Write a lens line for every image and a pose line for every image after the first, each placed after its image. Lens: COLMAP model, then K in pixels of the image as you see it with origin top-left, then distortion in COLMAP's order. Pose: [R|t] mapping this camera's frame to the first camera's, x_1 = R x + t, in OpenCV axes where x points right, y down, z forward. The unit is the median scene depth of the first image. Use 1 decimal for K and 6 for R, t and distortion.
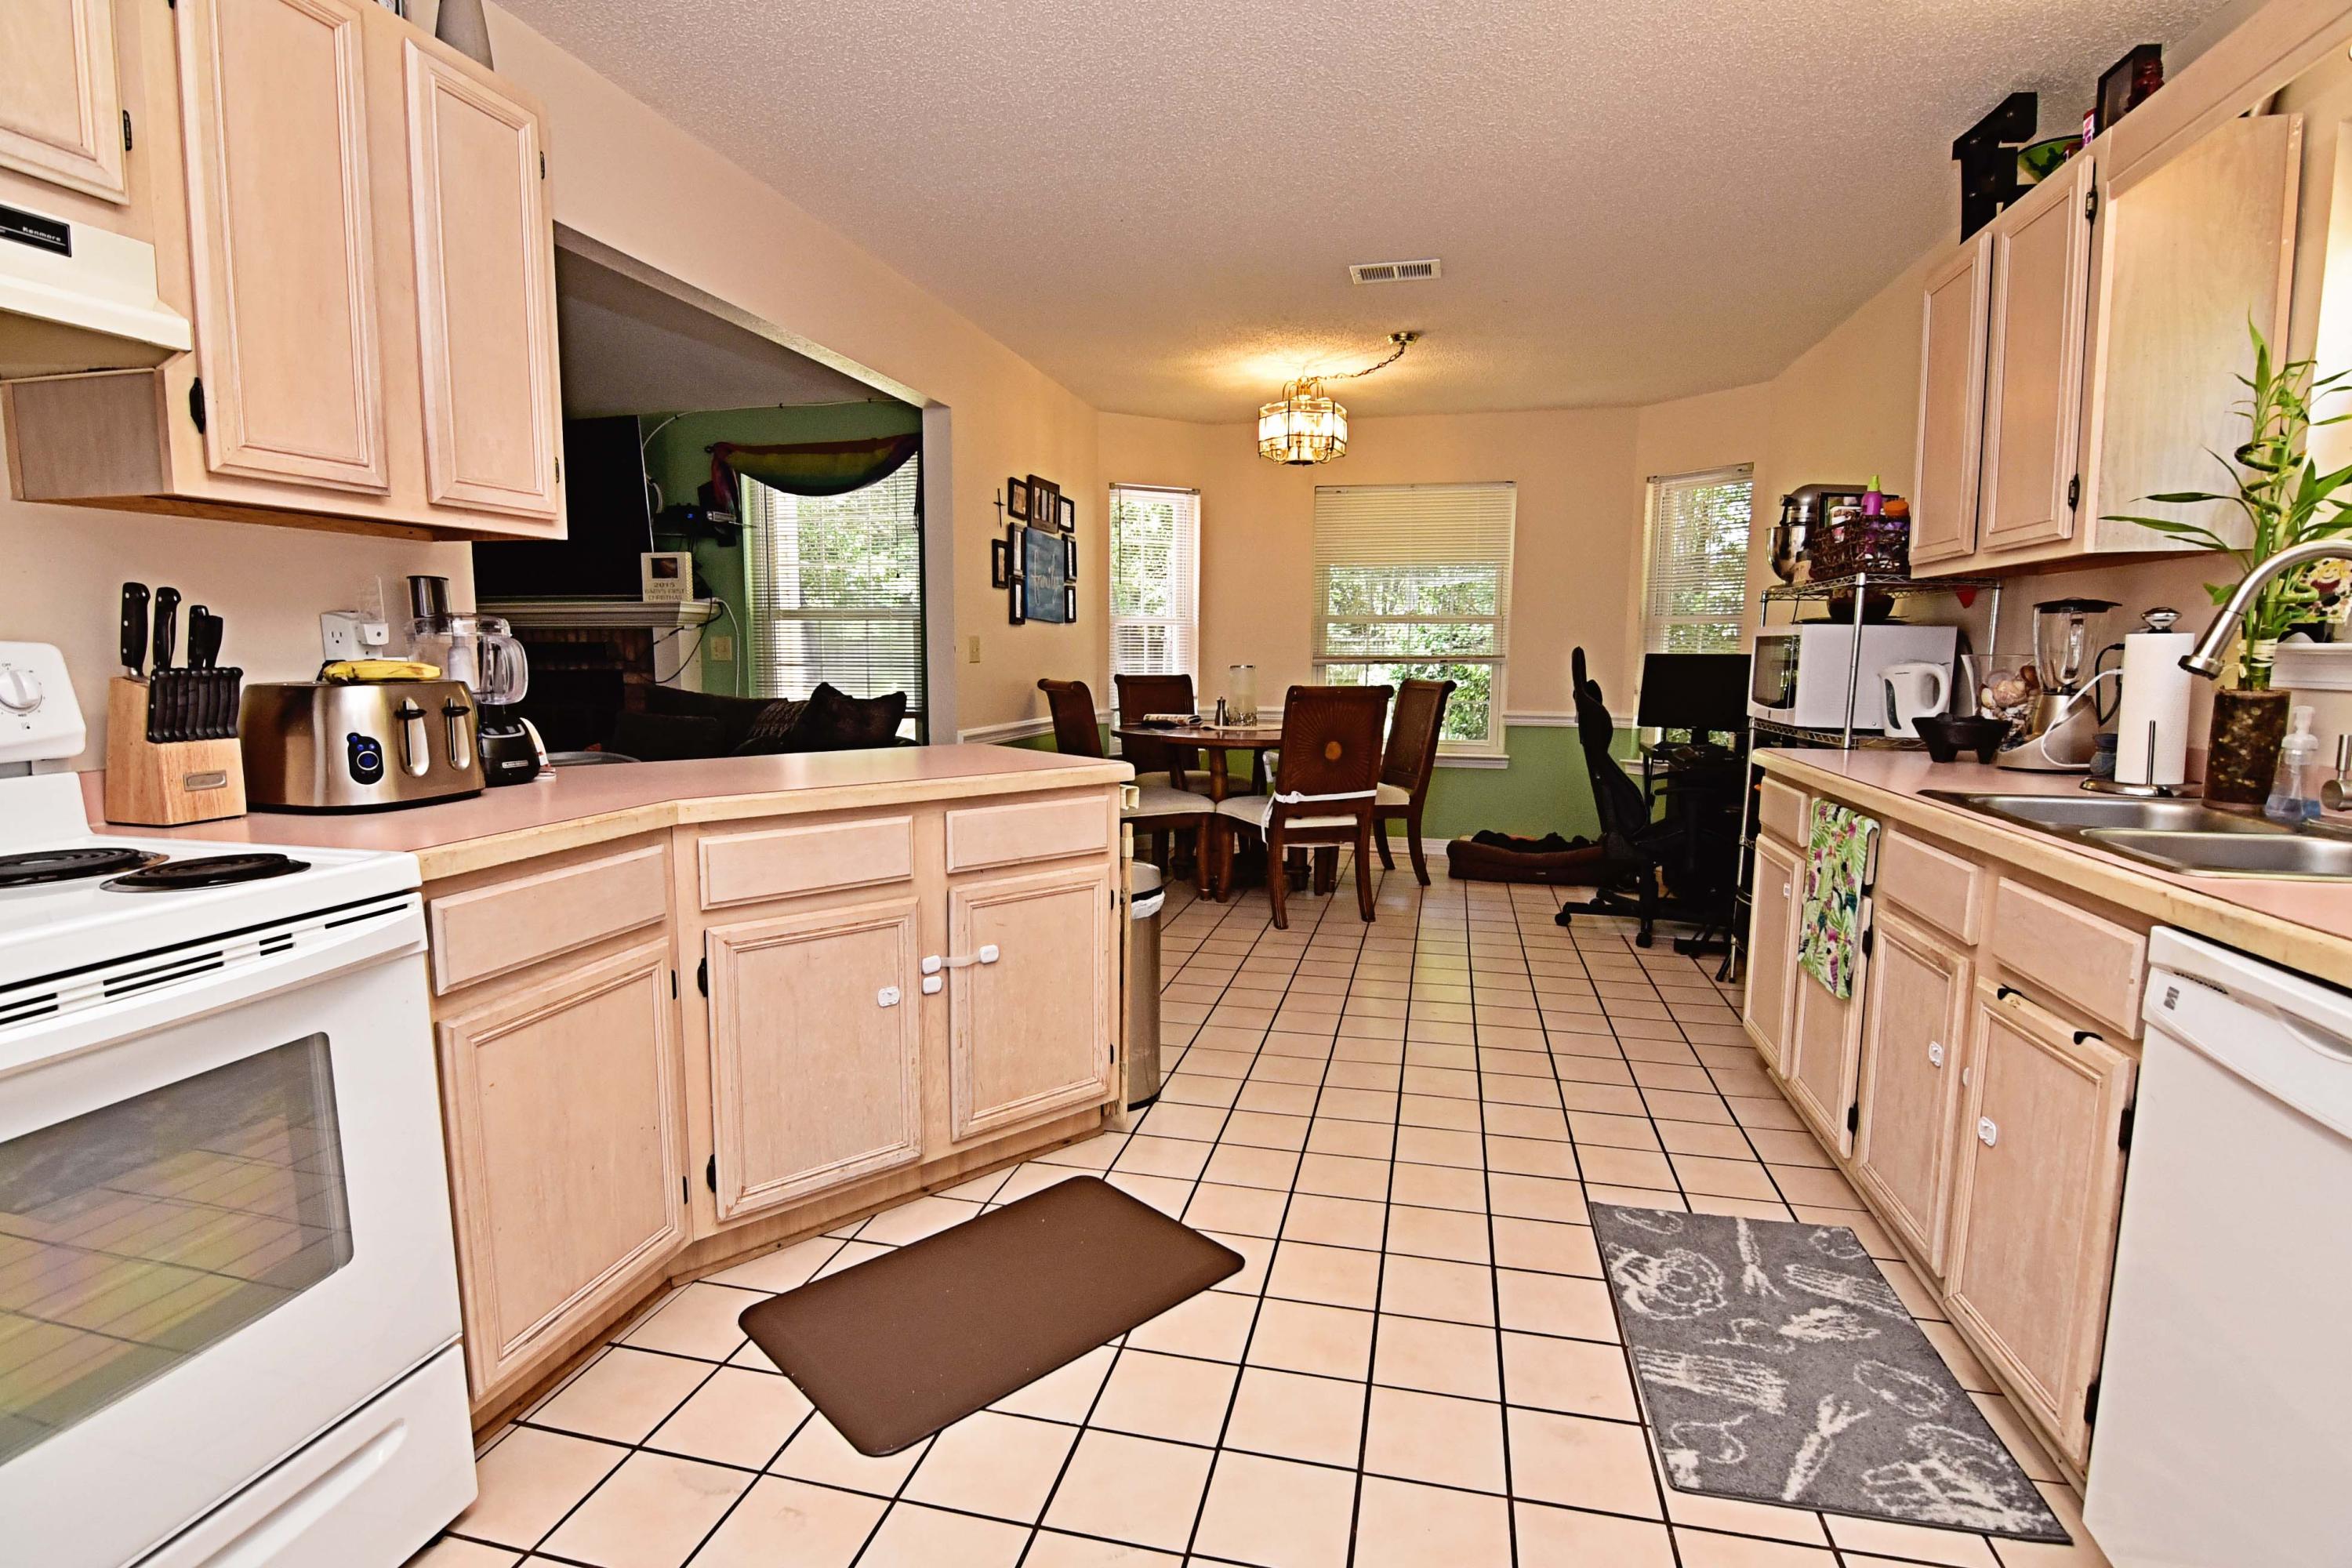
lens RADIAL K [[1141.6, 0, 1170.0], [0, 1141.6, 796.2], [0, 0, 1]] dist [0.004491, -0.016719]
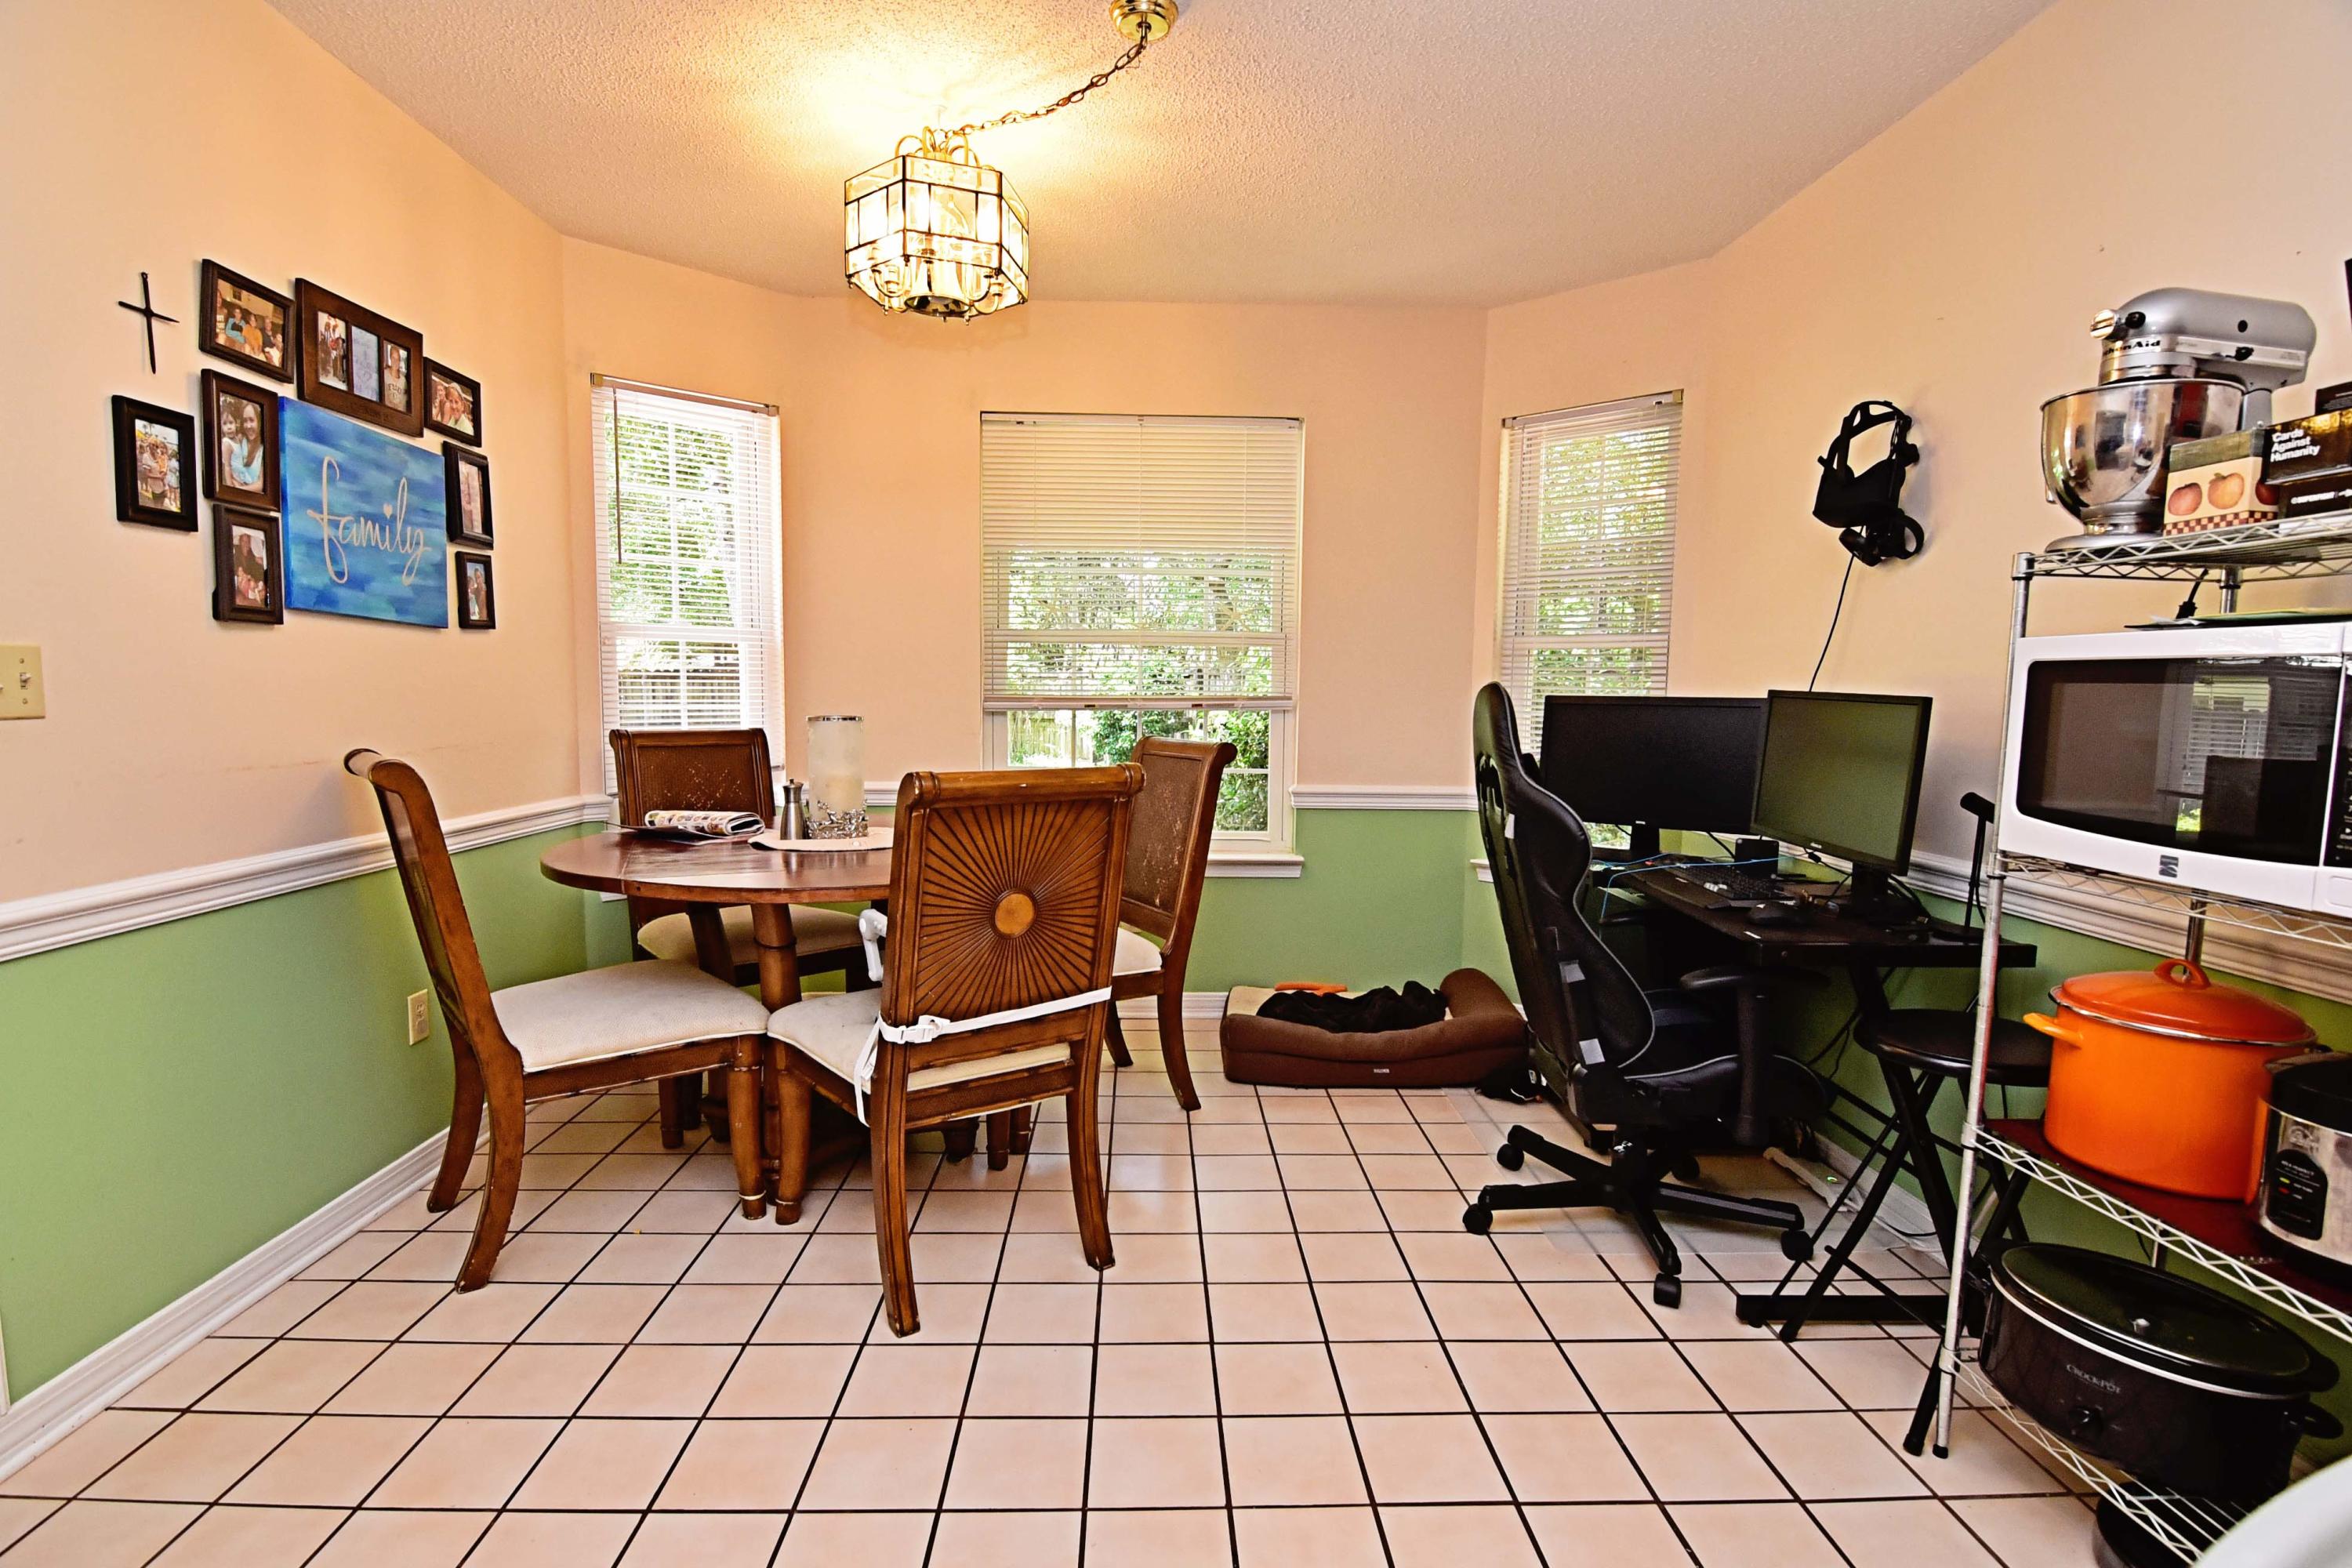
lens RADIAL K [[1141.6, 0, 1170.0], [0, 1141.6, 796.2], [0, 0, 1]] dist [0.004491, -0.016719]
pose [[0.965667, -0.020092, 0.259005, 0.074252], [0.028199, 0.999221, -0.027625, -0.060660], [-0.258248, 0.033980, 0.965481, 0.471802]]
